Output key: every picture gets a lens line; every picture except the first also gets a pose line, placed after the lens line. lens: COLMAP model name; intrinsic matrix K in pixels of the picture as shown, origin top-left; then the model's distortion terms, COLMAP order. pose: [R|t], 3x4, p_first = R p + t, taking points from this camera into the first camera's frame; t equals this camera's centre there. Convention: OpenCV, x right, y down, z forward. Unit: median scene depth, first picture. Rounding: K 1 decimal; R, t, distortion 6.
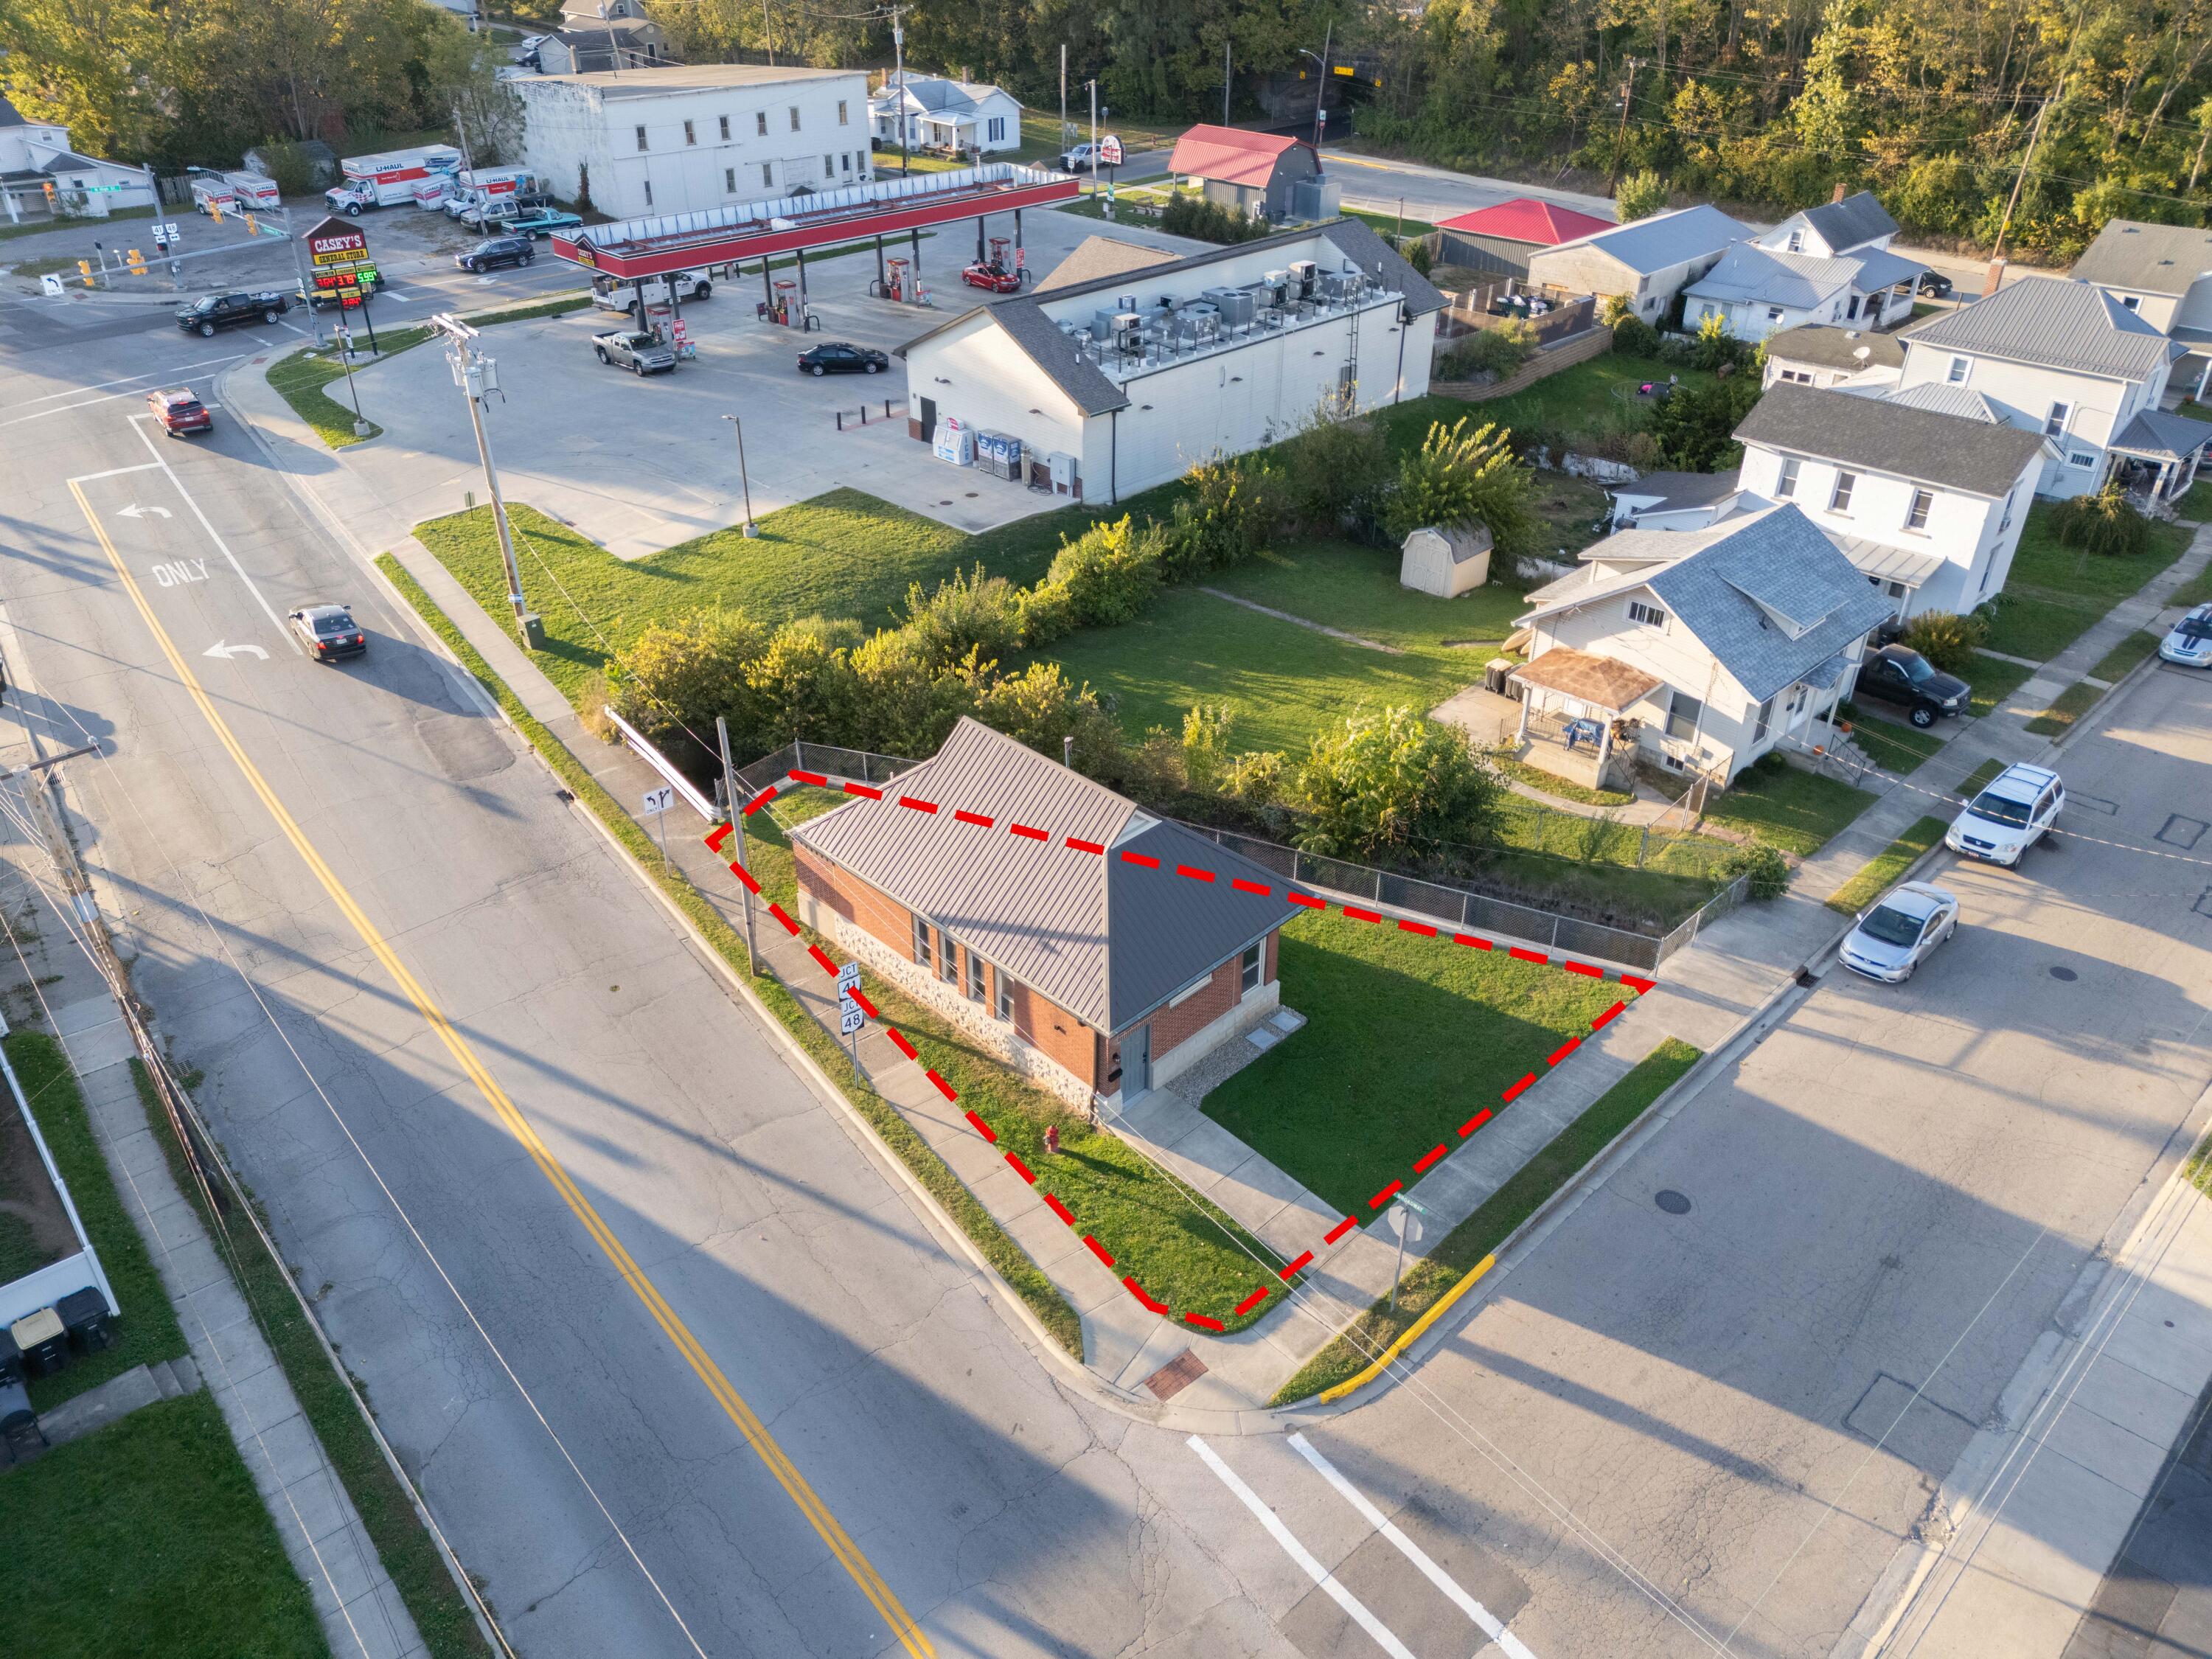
lens RADIAL K [[1618.2, 0, 1106.0], [0, 1618.2, 829.5], [0, 0, 1]] dist [0.056398, -0.009049]
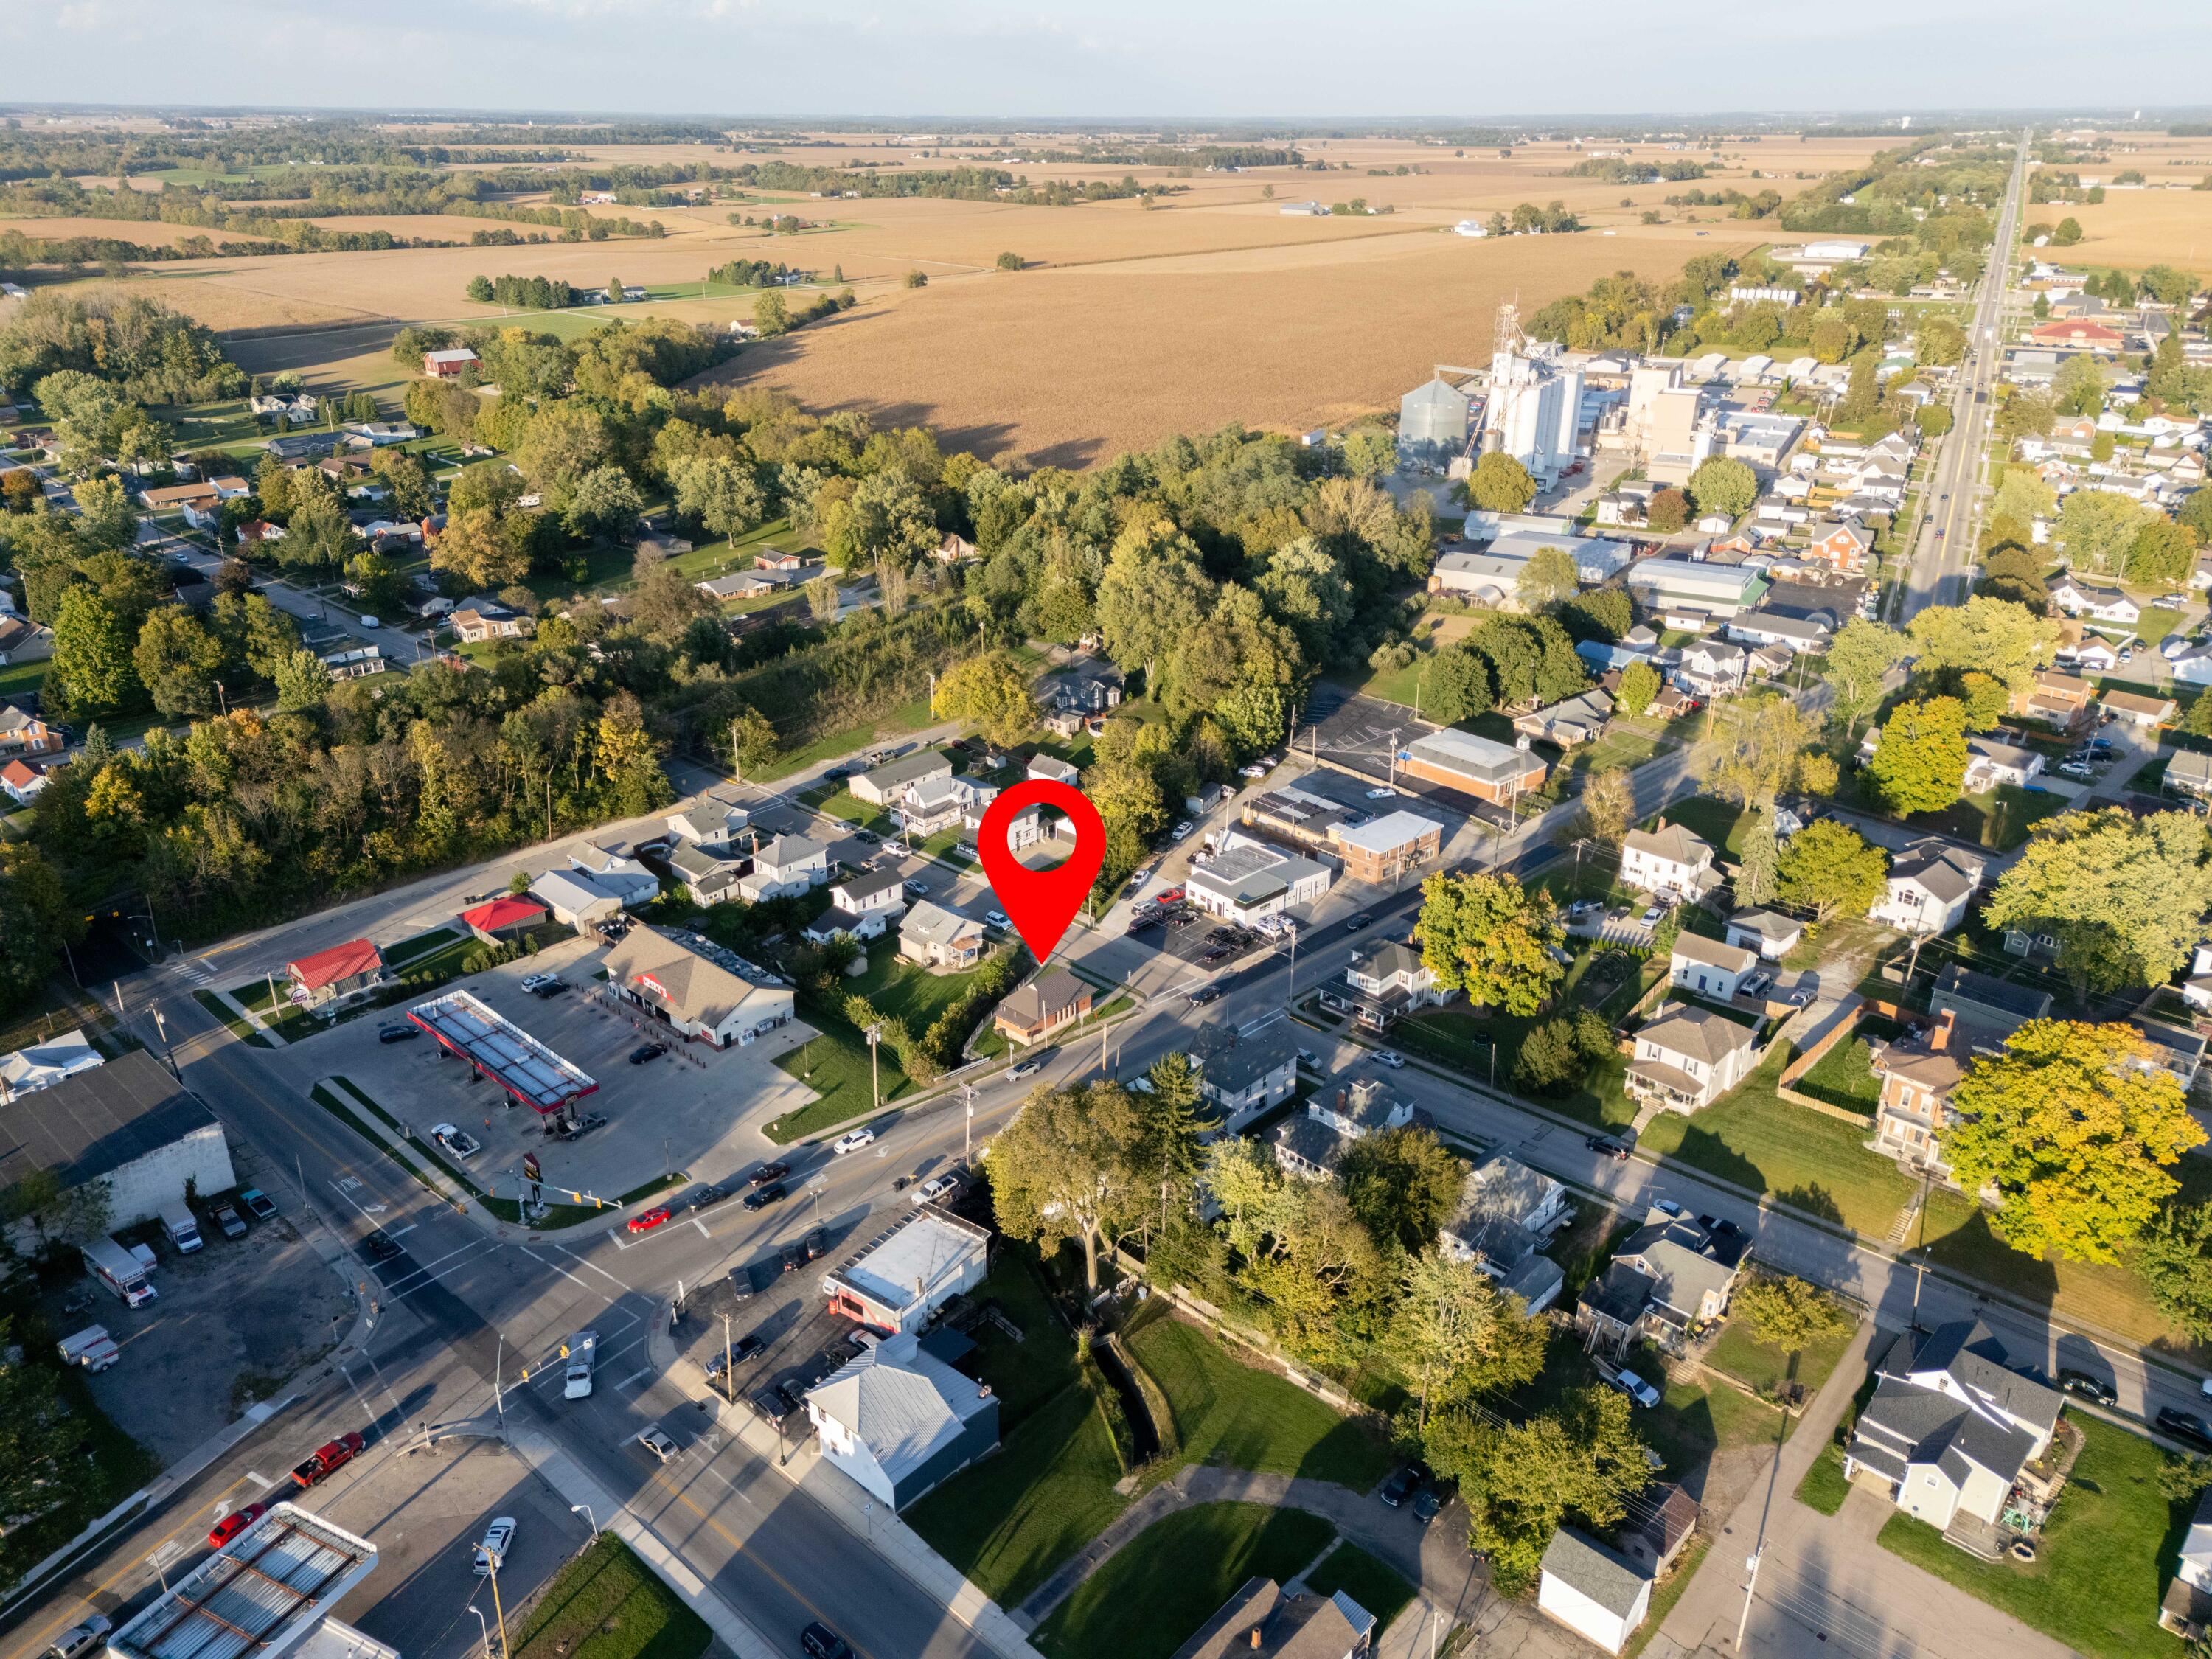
lens RADIAL K [[1606.5, 0, 1106.0], [0, 1606.5, 829.5], [0, 0, 1]] dist [0.119404, -0.111601]
pose [[-0.034553, -0.405726, 0.913341, -3.452366], [0.521975, 0.772009, 0.362691, -1.647649], [-0.852261, 0.489274, 0.185104, -0.306744]]
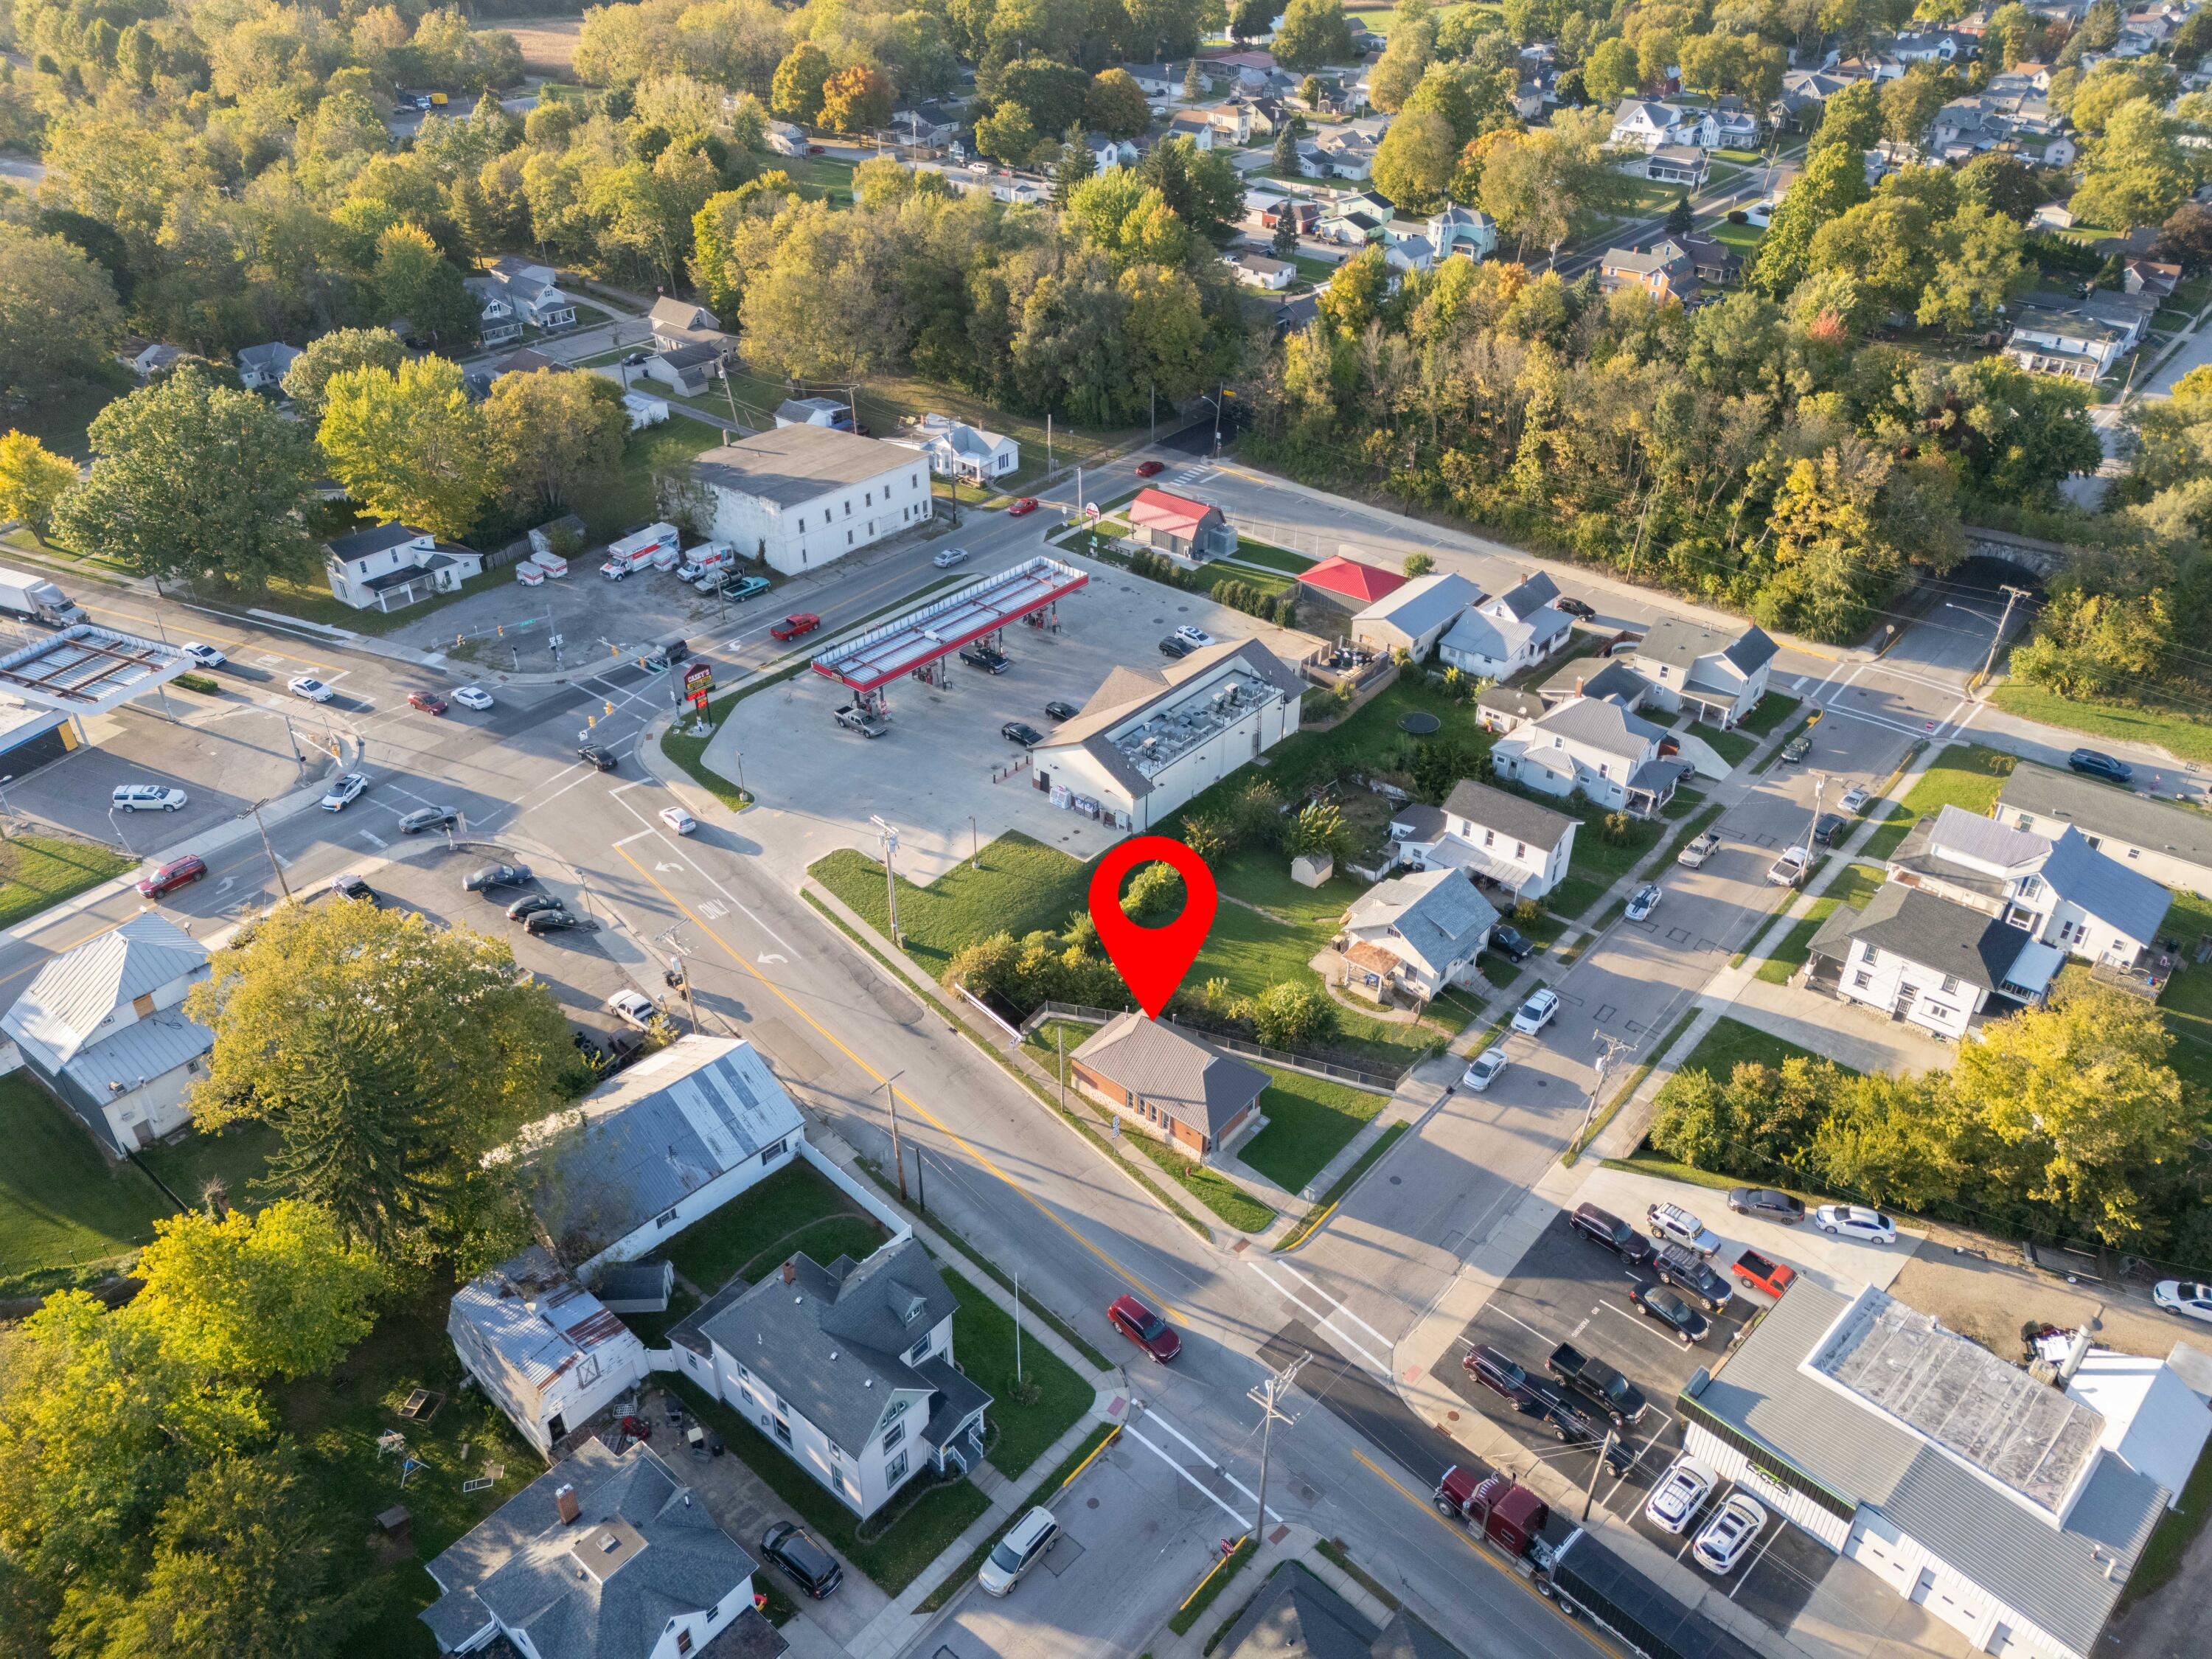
lens RADIAL K [[1606.5, 0, 1106.0], [0, 1606.5, 829.5], [0, 0, 1]] dist [0.119404, -0.111601]
pose [[0.996425, -0.047011, 0.070199, -0.240758], [0.044697, 0.998416, 0.034171, -0.357766], [-0.071694, -0.030912, 0.996948, -1.265574]]
